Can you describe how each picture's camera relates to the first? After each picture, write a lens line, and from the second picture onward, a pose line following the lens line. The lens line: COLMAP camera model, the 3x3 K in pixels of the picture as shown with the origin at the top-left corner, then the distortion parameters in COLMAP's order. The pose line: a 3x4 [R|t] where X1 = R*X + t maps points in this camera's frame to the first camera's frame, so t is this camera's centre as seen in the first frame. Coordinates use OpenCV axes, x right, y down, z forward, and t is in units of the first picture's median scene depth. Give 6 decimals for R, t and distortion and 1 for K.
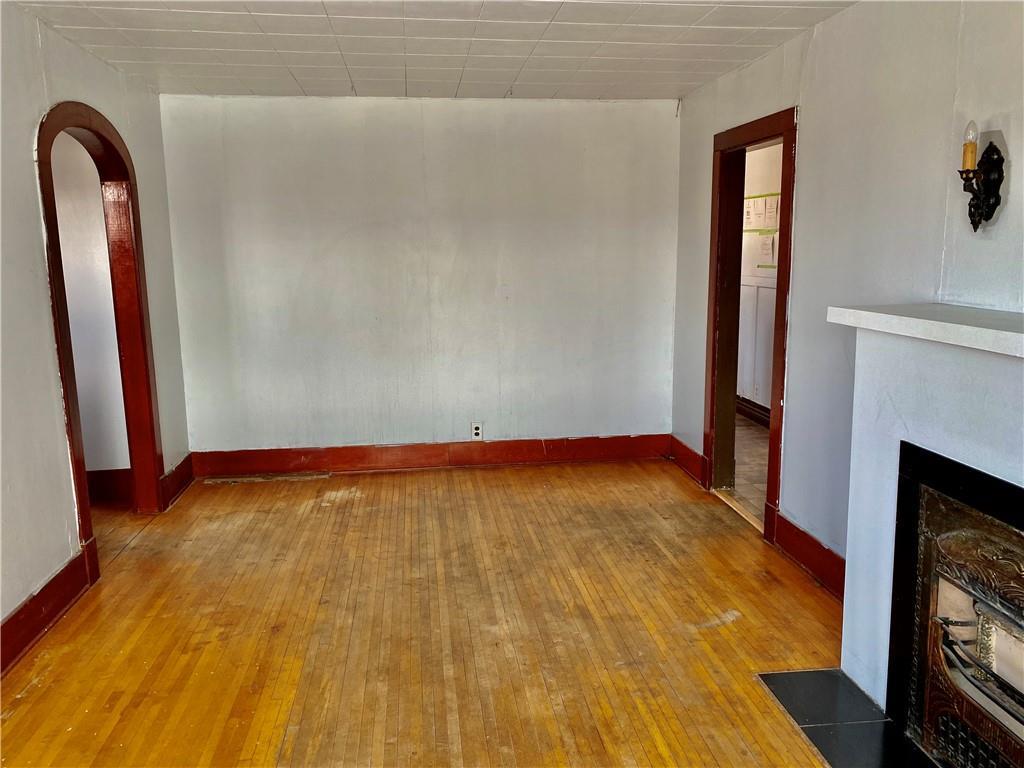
lens RADIAL K [[797.7, 0, 510.9], [0, 797.7, 383.9], [0, 0, 1]] dist [0.021787, -0.027705]
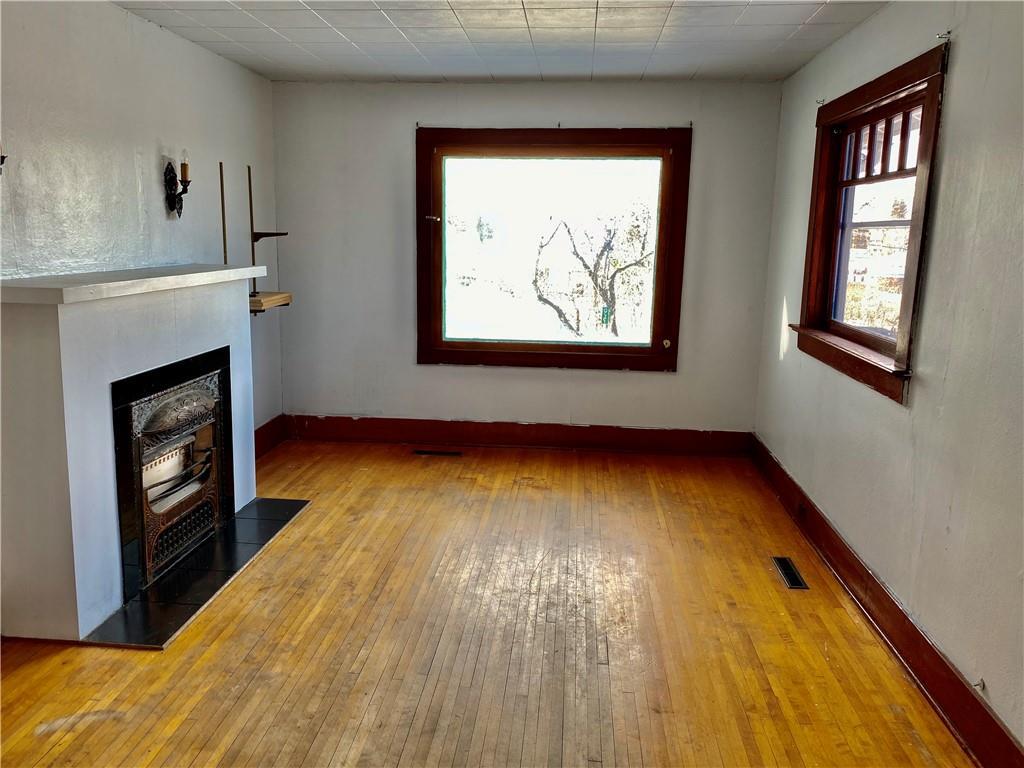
lens RADIAL K [[797.7, 0, 510.2], [0, 797.7, 381.8], [0, 0, 1]] dist [0.021787, -0.027705]
pose [[-0.979257, -0.047292, 0.197024, -0.299668], [0.024555, 0.937515, 0.347079, -0.285354], [-0.201127, 0.344717, -0.916907, 1.653785]]
